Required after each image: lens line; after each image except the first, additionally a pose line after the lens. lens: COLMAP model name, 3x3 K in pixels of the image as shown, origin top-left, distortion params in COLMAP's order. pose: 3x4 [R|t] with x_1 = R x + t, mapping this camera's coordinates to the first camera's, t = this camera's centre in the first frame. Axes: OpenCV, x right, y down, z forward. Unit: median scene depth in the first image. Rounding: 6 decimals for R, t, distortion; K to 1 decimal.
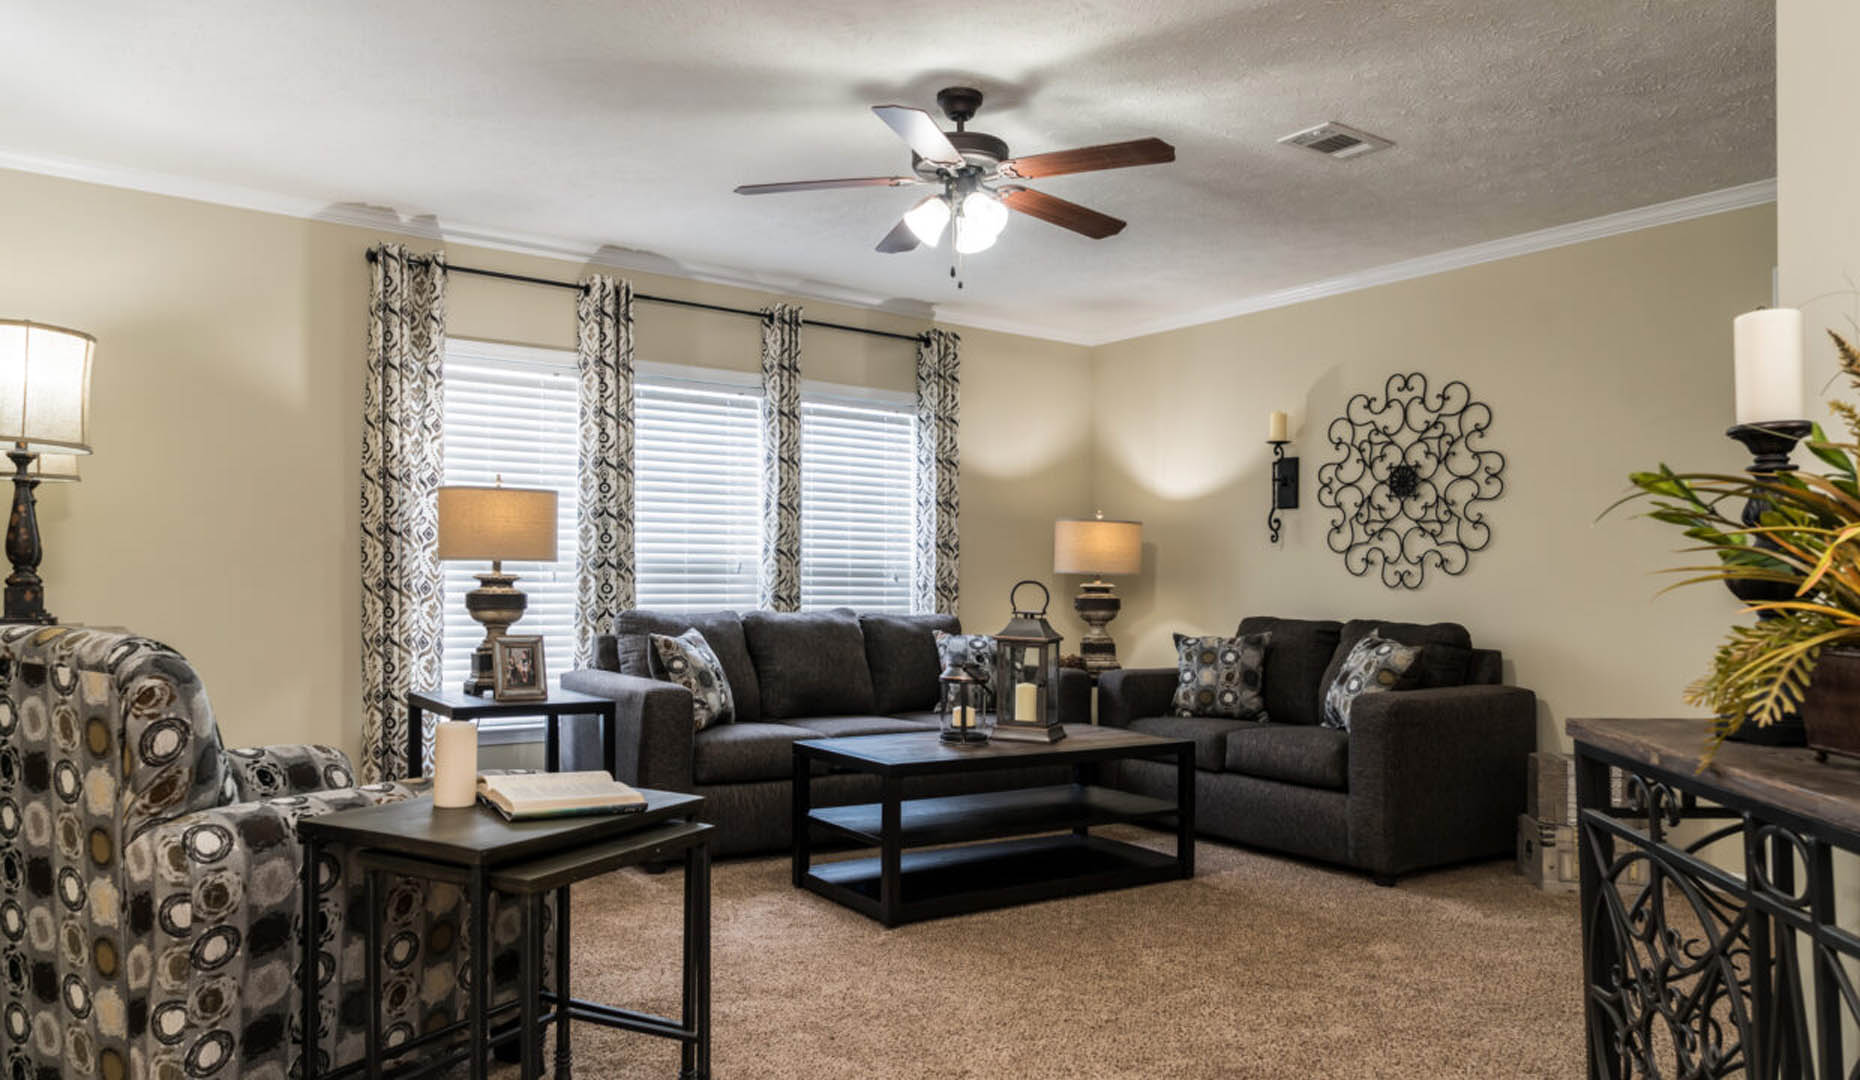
lens RADIAL K [[1271.7, 0, 957.8], [0, 1271.7, 584.3], [0, 0, 1]] dist [-0.030864, -0.000199]
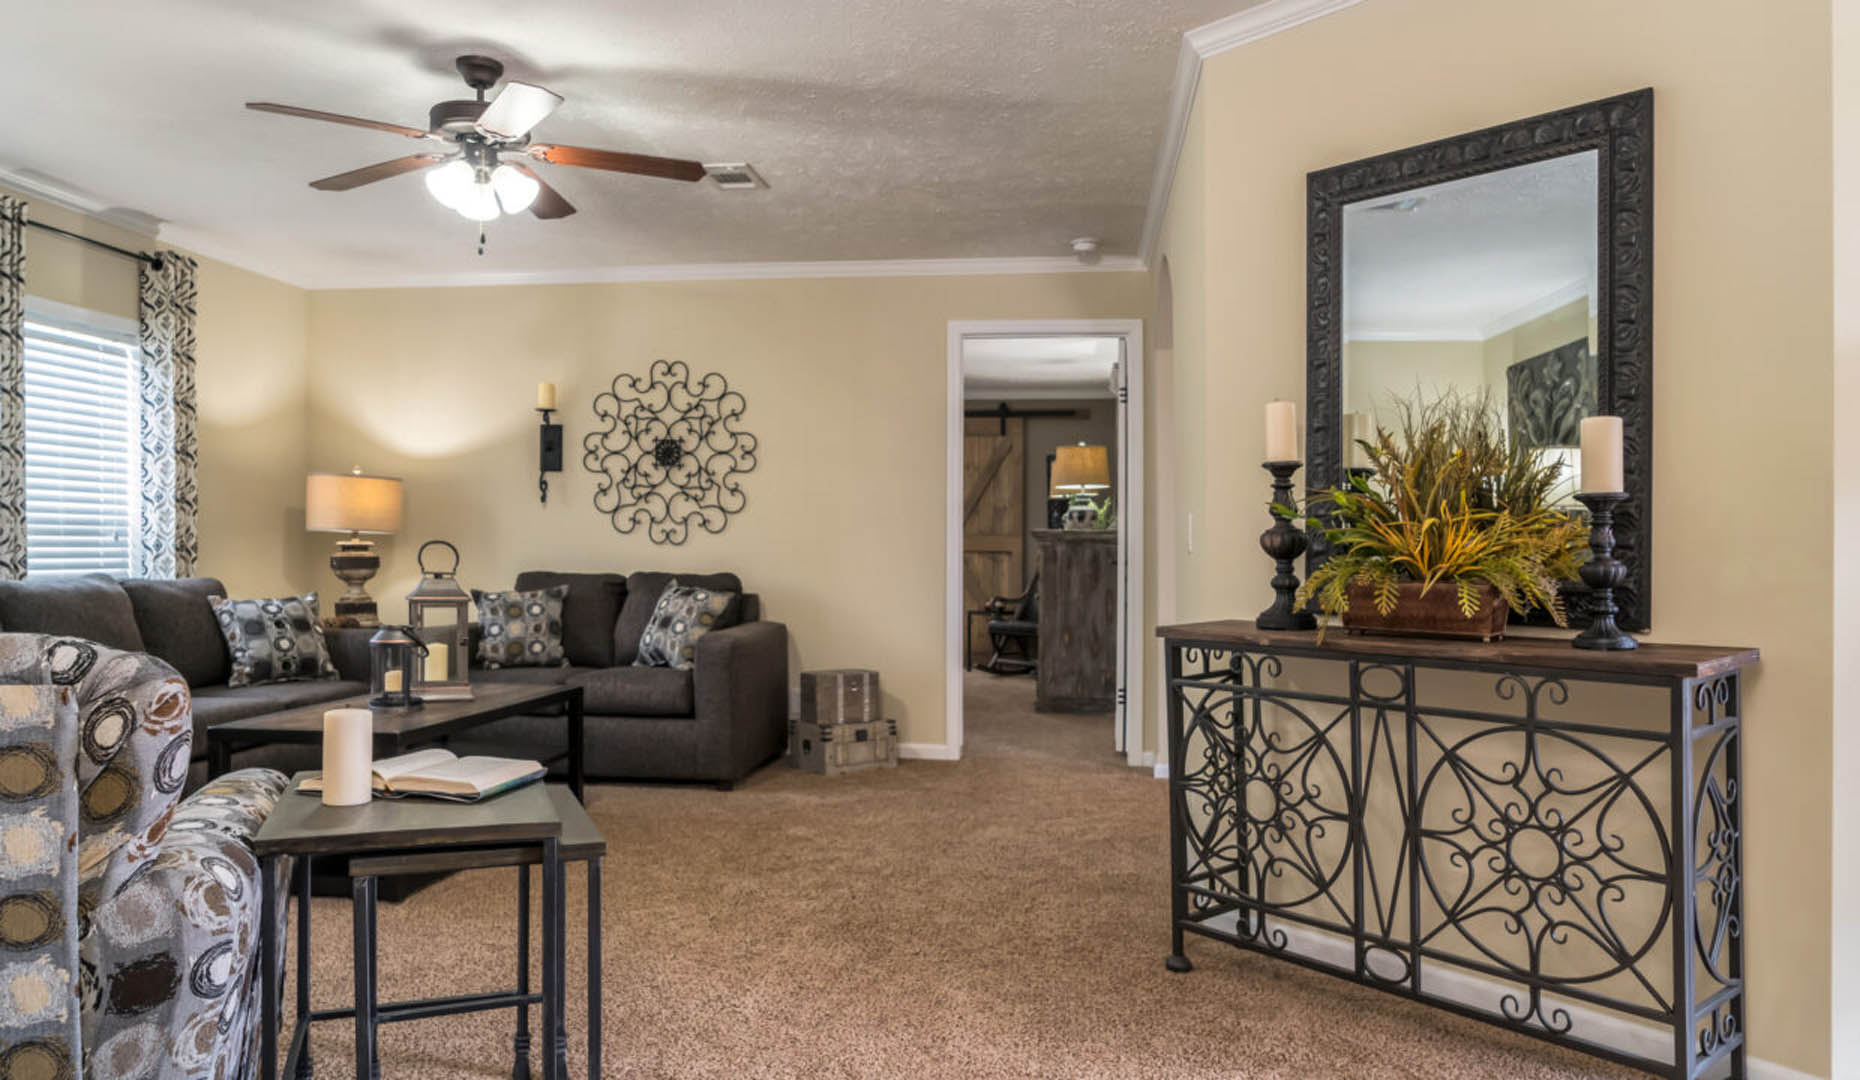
lens RADIAL K [[1263.0, 0, 930.0], [0, 1263.0, 540.0], [0, 0, 1]] dist [-0.025847, 0.002218]
pose [[0.661425, -0.006332, 0.749985, -0.358895], [0.002379, 0.999977, 0.006345, -0.007472], [-0.750007, -0.002412, 0.661425, 0.045712]]
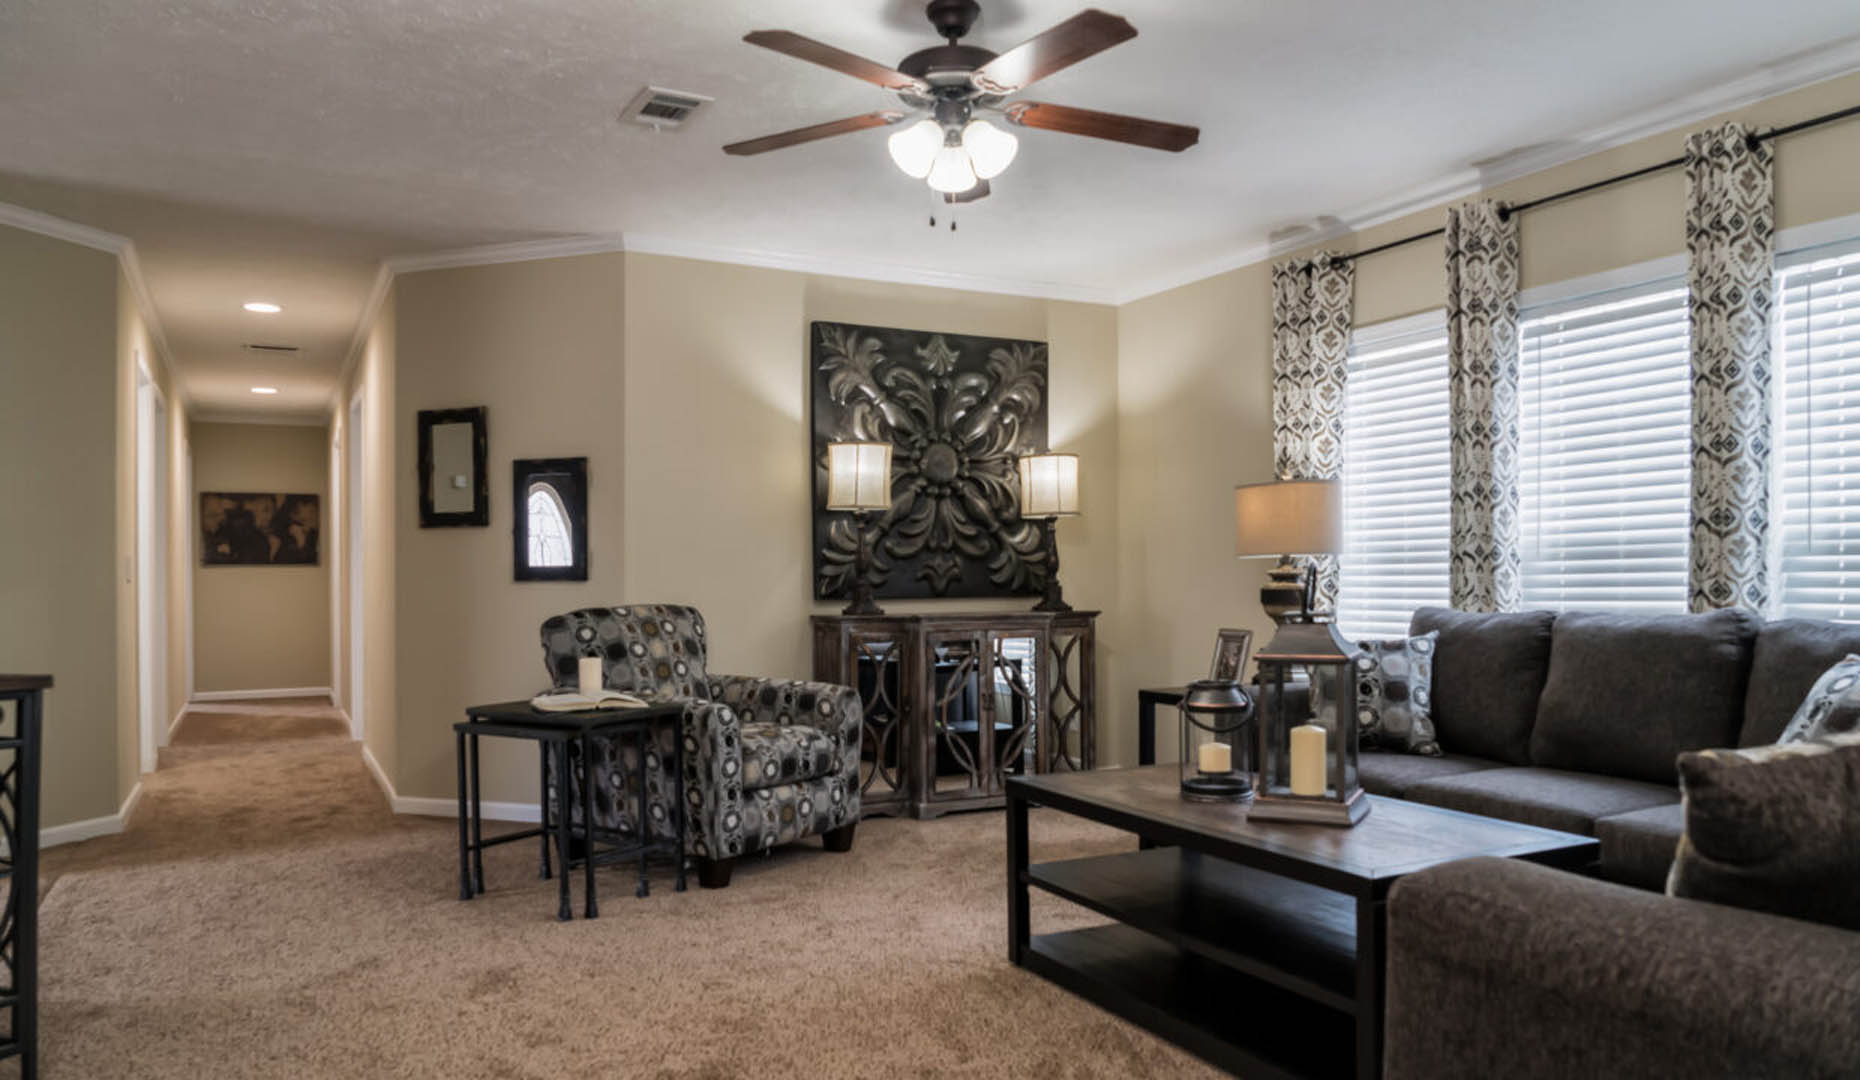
lens RADIAL K [[1271.7, 0, 957.8], [0, 1271.7, 584.3], [0, 0, 1]] dist [-0.030864, -0.000199]
pose [[-0.126478, -0.005970, -0.991951, 0.974750], [0.015639, 0.999846, -0.008011, 0.010504], [0.991846, -0.016527, -0.126365, 1.301028]]
